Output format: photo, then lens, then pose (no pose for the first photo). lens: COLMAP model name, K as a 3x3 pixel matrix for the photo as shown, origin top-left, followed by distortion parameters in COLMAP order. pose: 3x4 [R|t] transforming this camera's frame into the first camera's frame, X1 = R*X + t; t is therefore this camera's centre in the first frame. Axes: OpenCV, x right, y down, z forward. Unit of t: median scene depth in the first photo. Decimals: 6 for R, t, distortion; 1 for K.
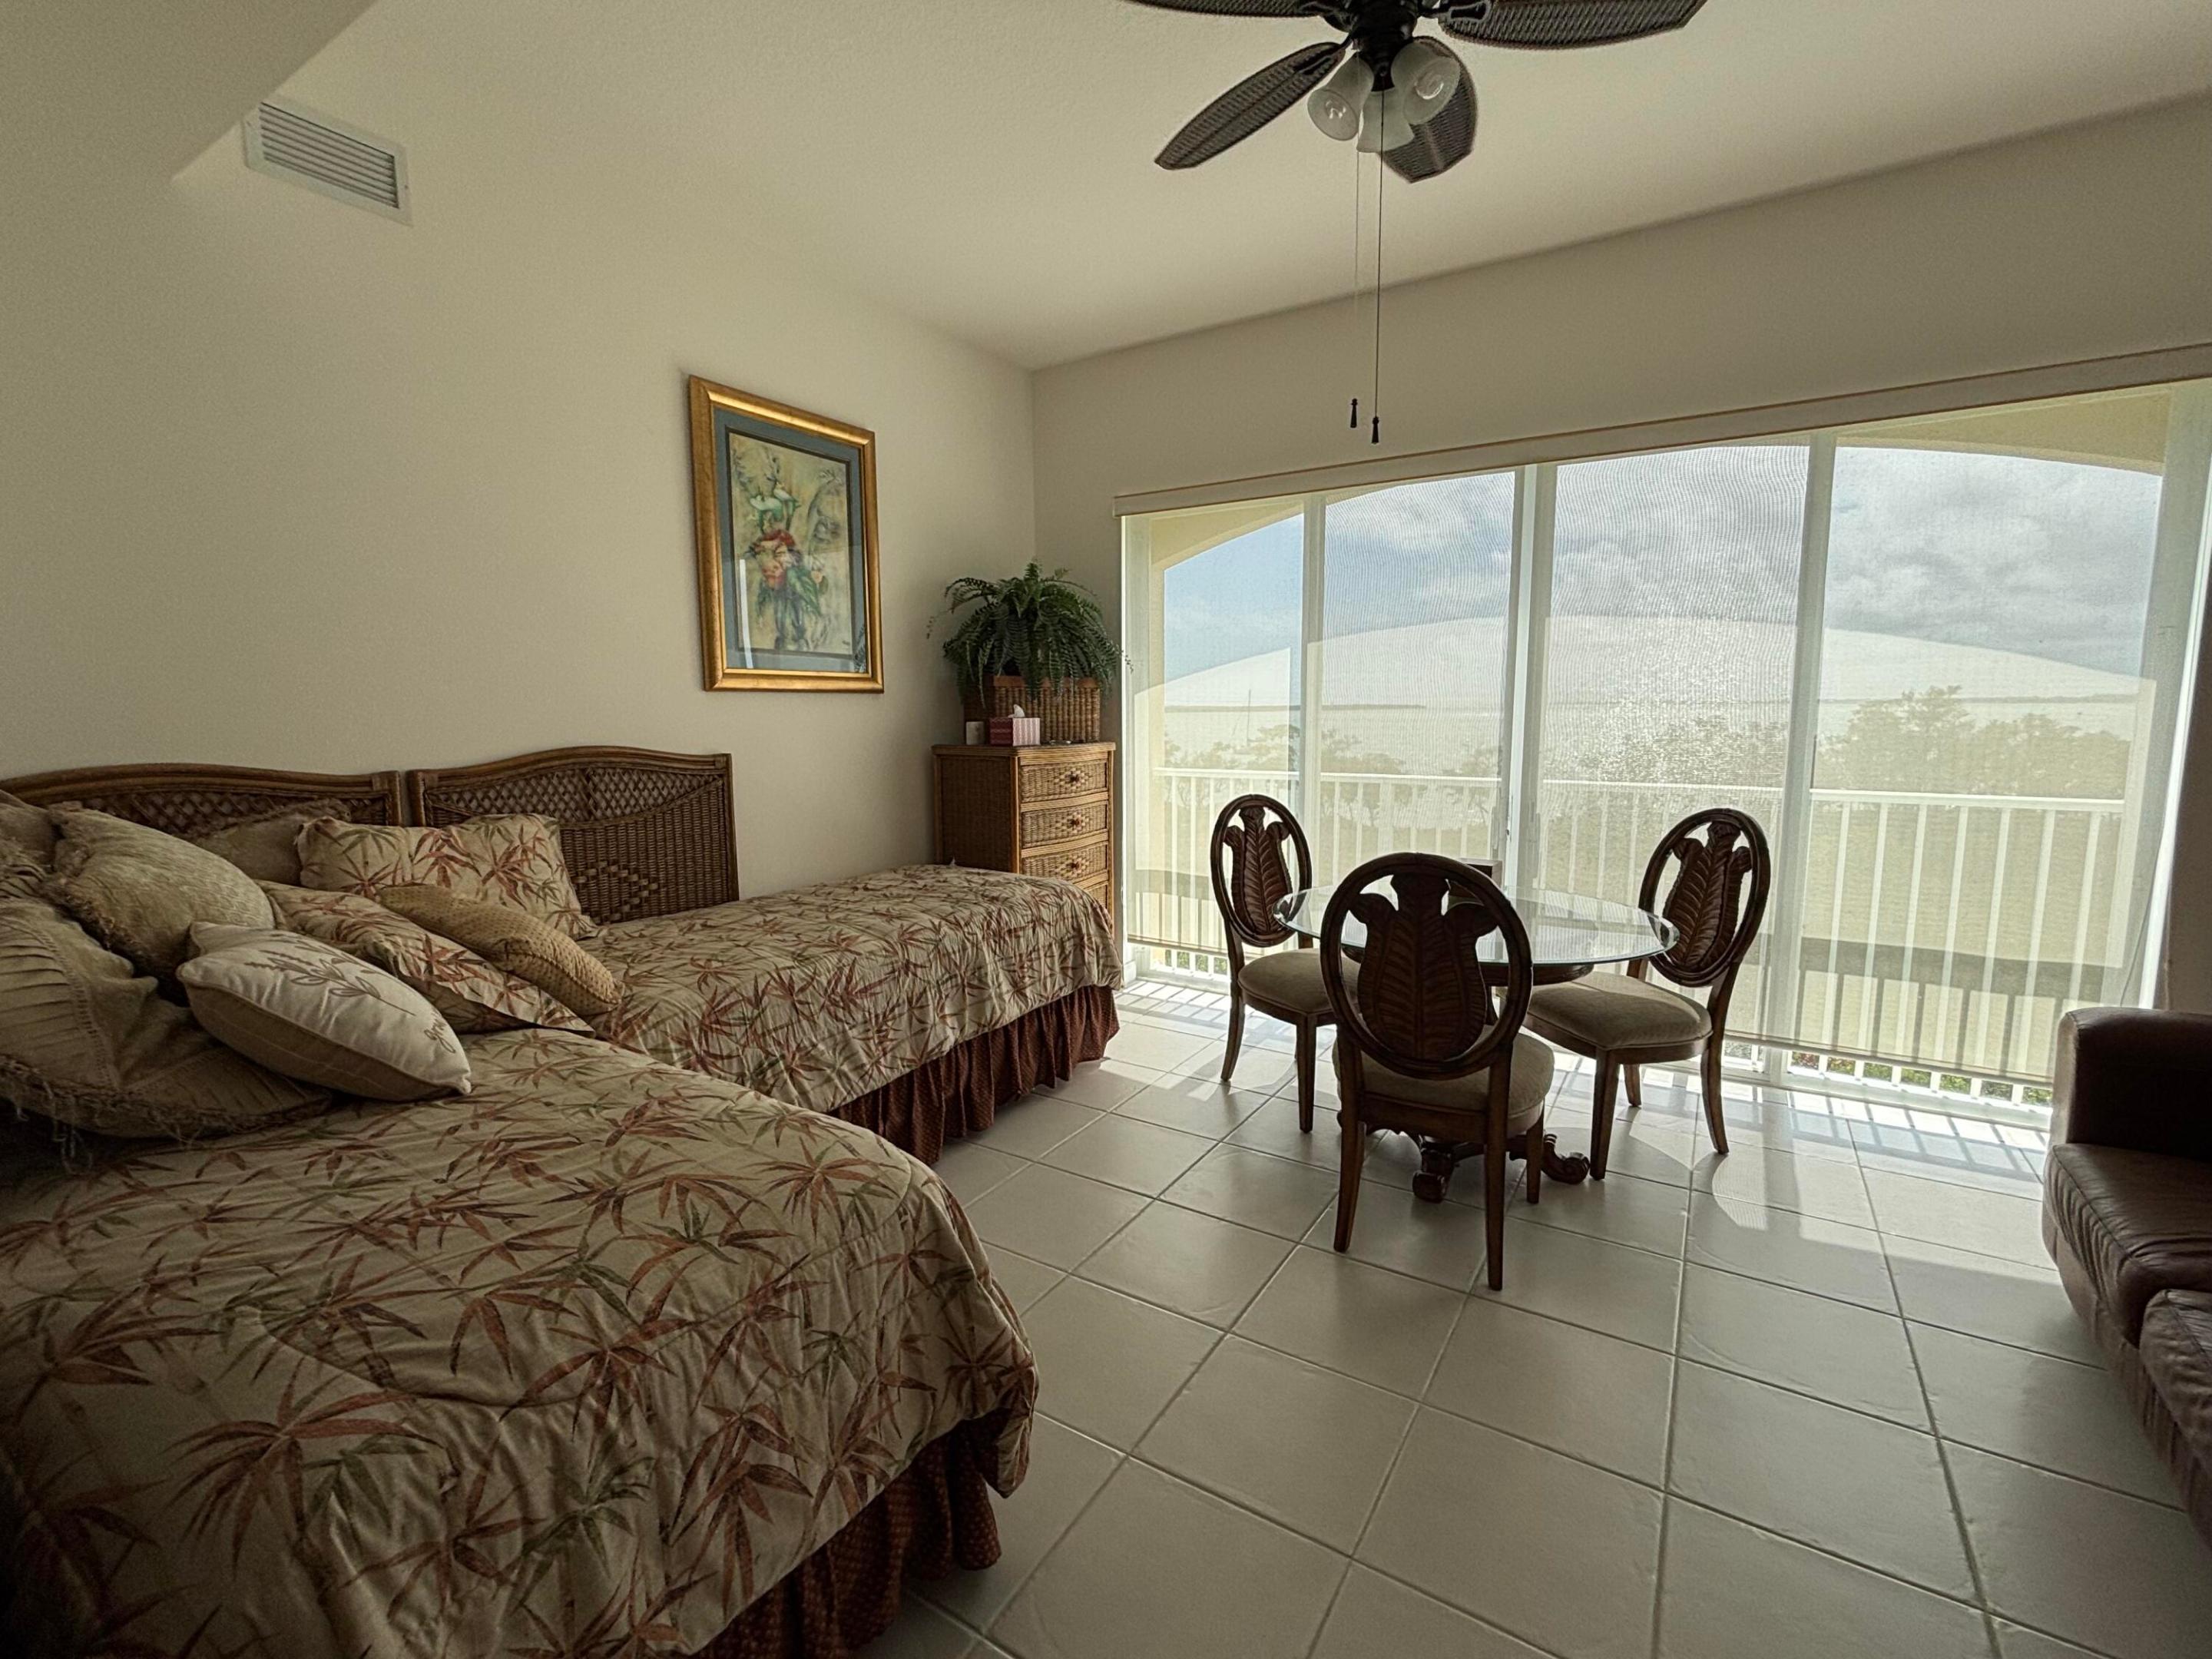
lens RADIAL K [[970.6, 0, 1110.2], [0, 970.6, 824.9], [0, 0, 1]] dist [0.003350, -0.001267]
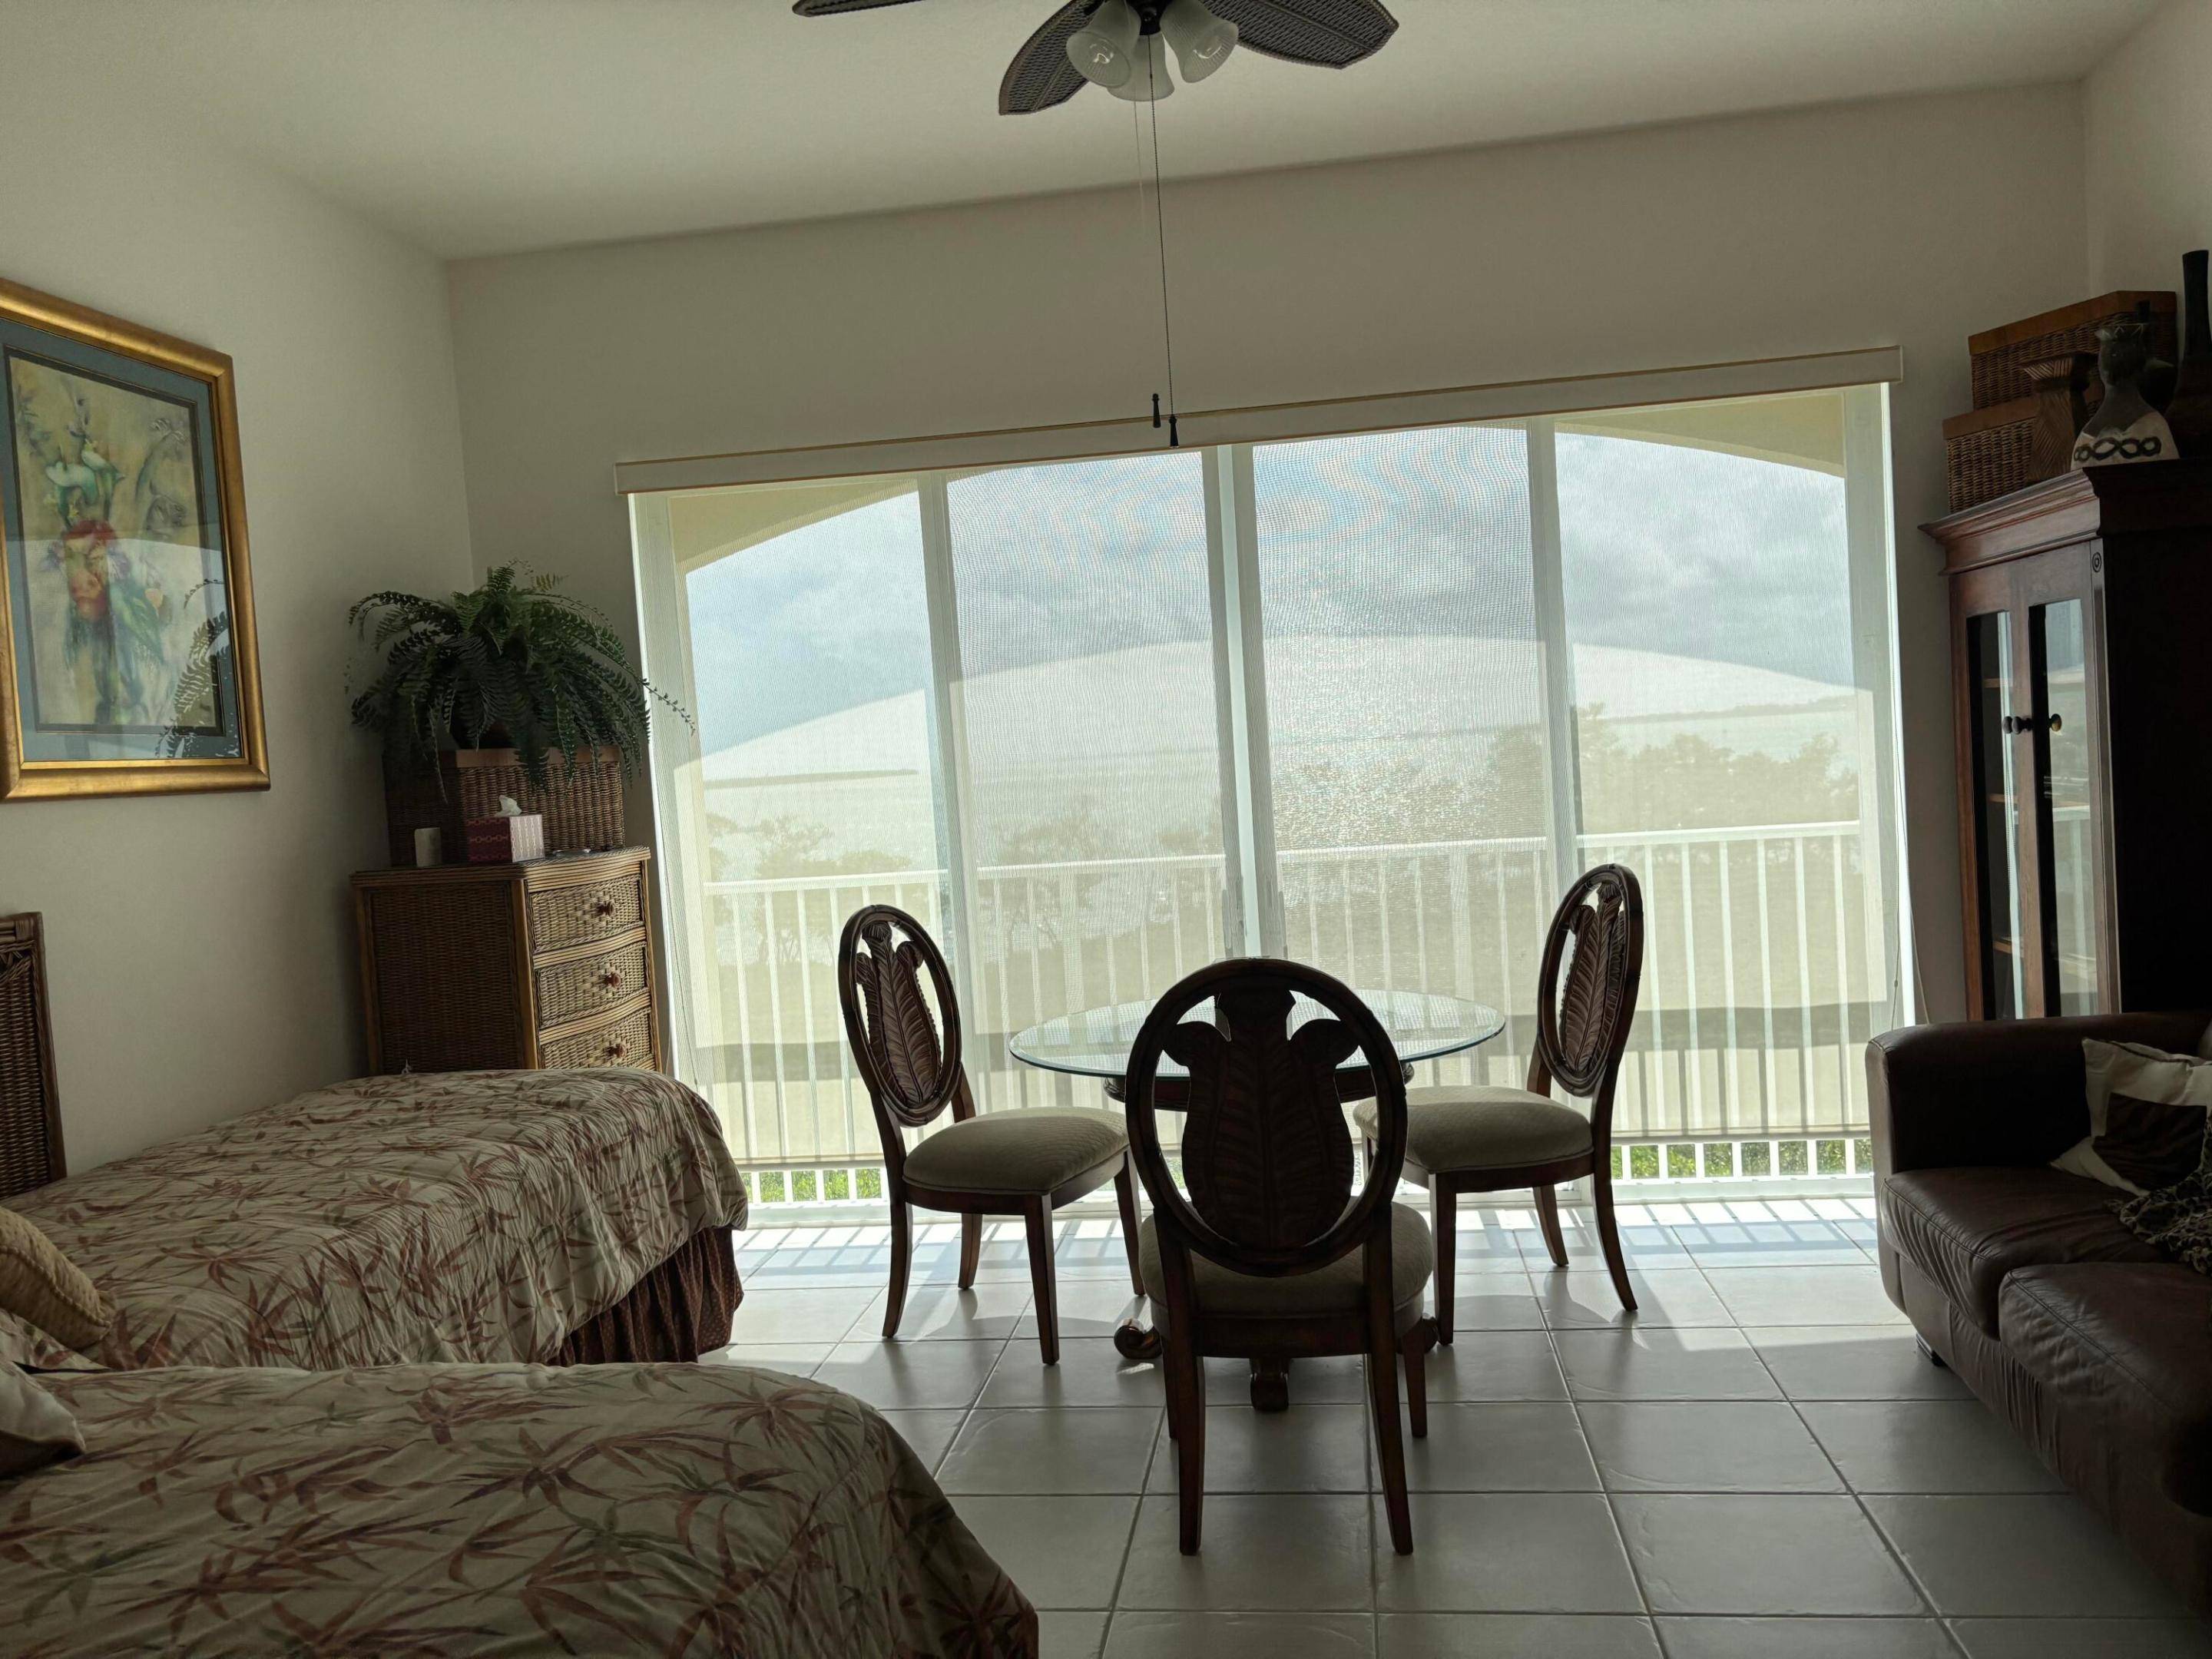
lens RADIAL K [[1664.1, 0, 1111.8], [0, 1664.1, 831.7], [0, 0, 1]] dist [0.049750, -0.048050]
pose [[0.907619, -0.072157, 0.413548, -0.254762], [0.109347, 0.991747, -0.066943, 0.014467], [-0.405305, 0.105979, 0.908018, -0.151302]]
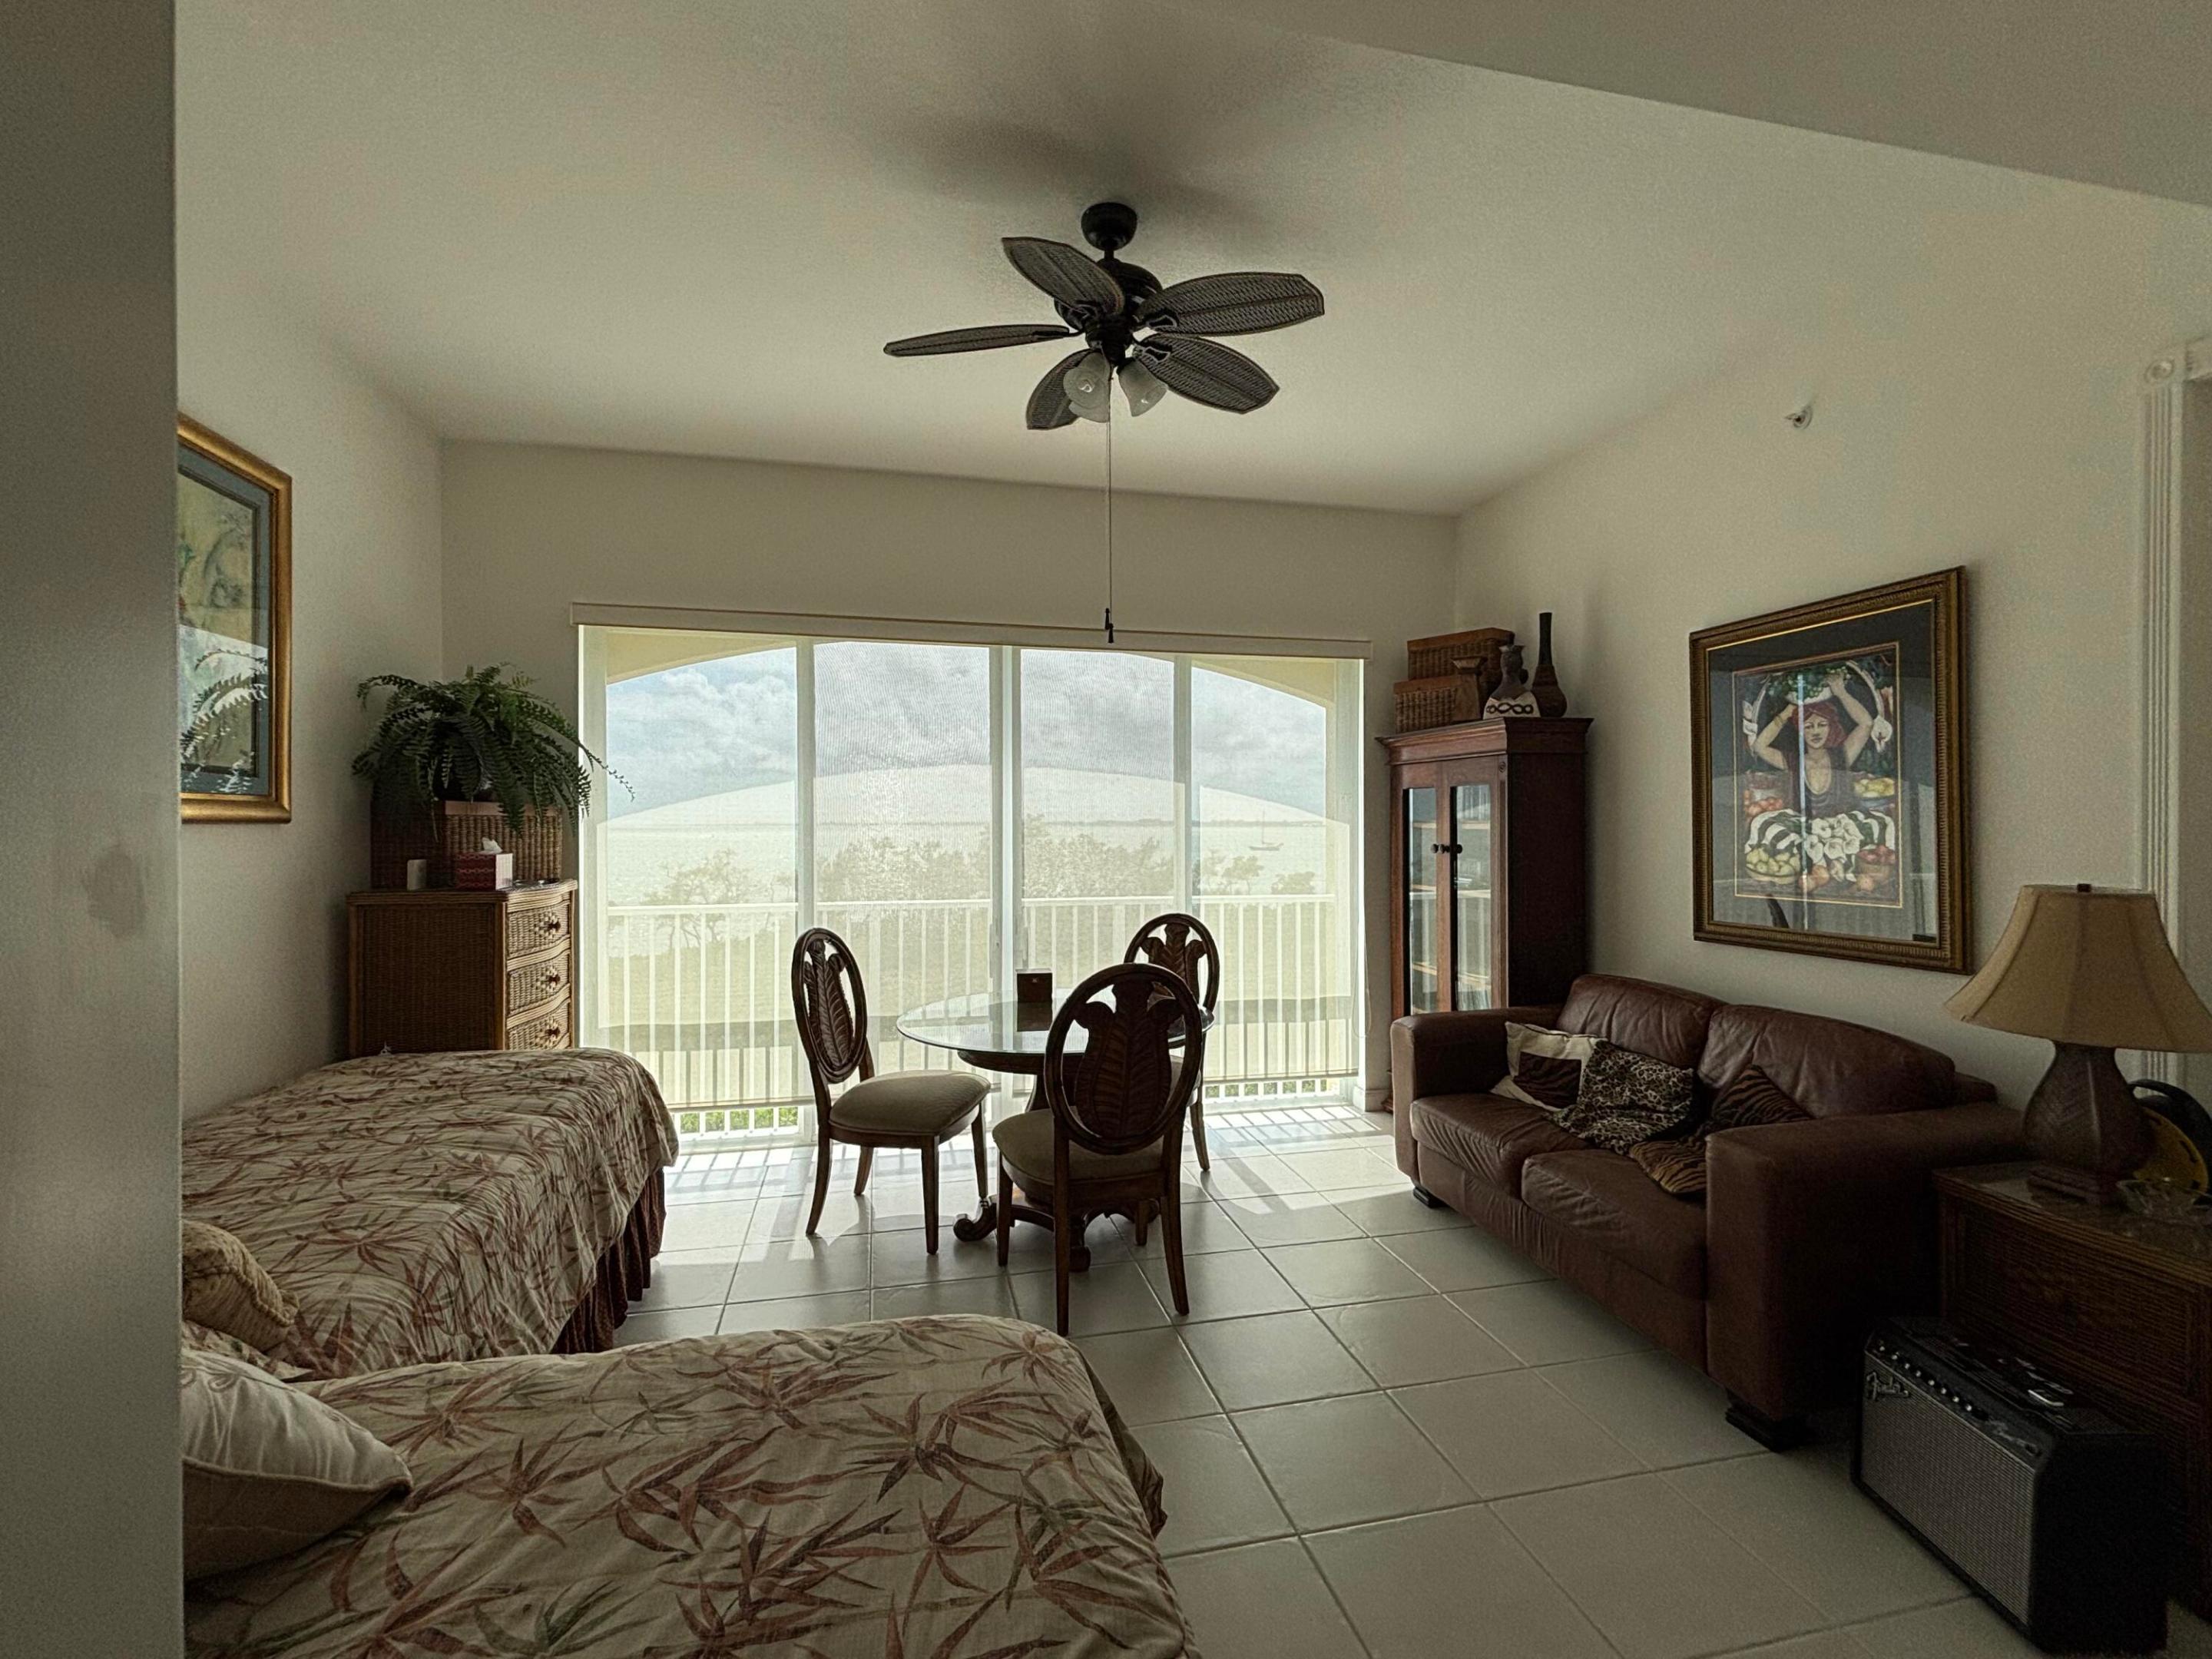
lens RADIAL K [[970.6, 0, 1097.5], [0, 970.6, 823.7], [0, 0, 1]] dist [0.003350, -0.001267]
pose [[0.706643, 0.005915, 0.707545, -0.420220], [0.082332, 0.992485, -0.090525, -0.028995], [-0.702764, 0.122222, 0.700846, 0.103358]]
